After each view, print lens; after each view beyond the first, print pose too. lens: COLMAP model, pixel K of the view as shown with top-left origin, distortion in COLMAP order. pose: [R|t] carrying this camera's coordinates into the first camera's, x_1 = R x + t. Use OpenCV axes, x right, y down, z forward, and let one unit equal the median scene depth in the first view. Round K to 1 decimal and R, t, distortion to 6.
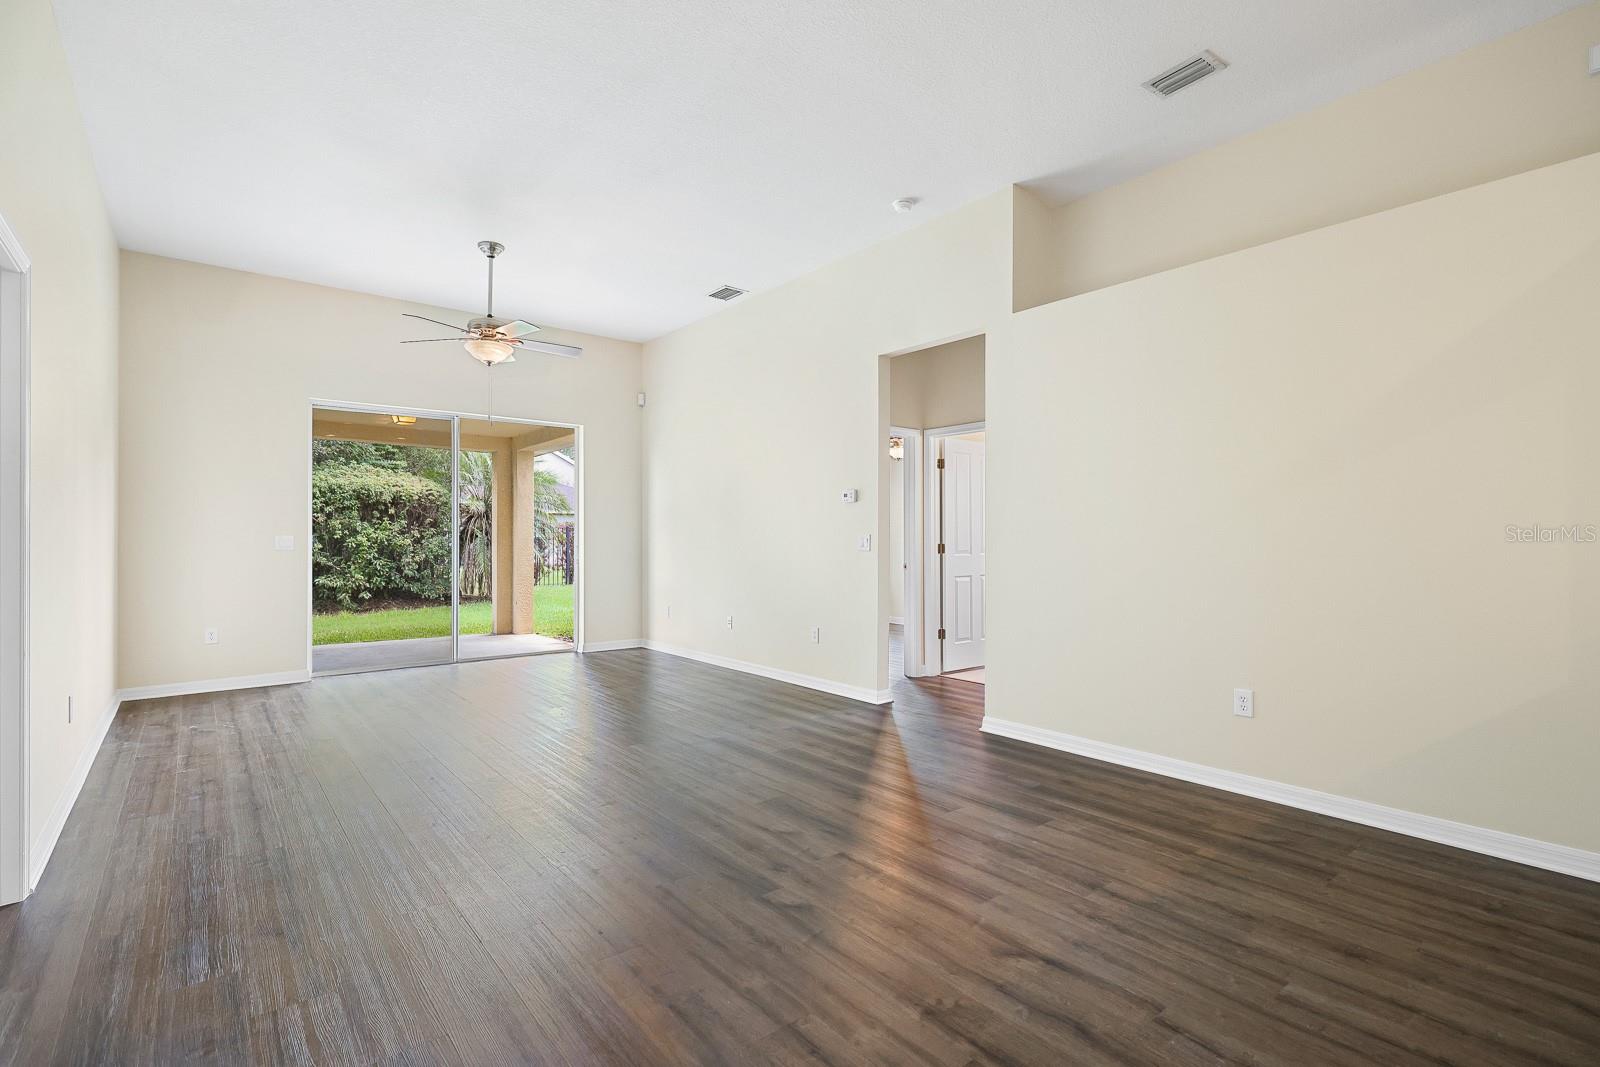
lens RADIAL K [[736.8, 0, 805.6], [0, 736.8, 538.5], [0, 0, 1]] dist [-0.000183, 0.000084]
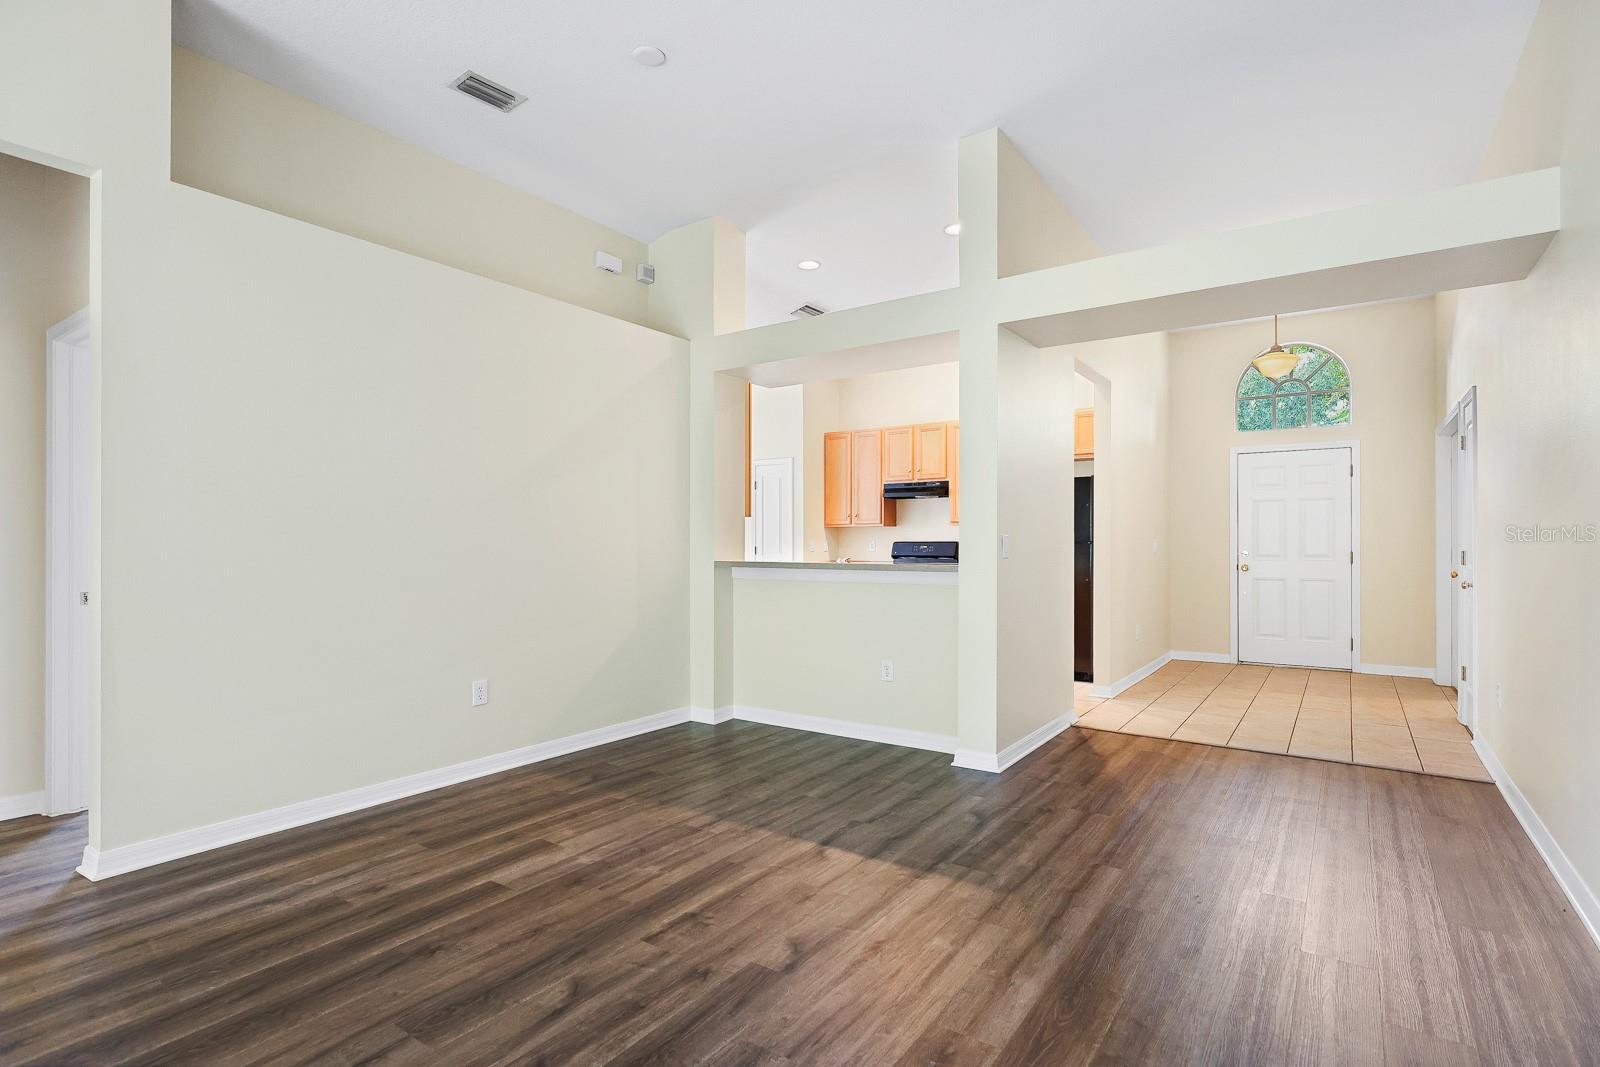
lens RADIAL K [[776.2, 0, 800.8], [0, 776.2, 541.2], [0, 0, 1]] dist [0.000624, 0.000138]
pose [[-0.261891, 0.002471, 0.965094, -0.680528], [-0.000707, 0.999996, -0.002752, 0.002663], [-0.965097, -0.001403, -0.261888, 0.902231]]
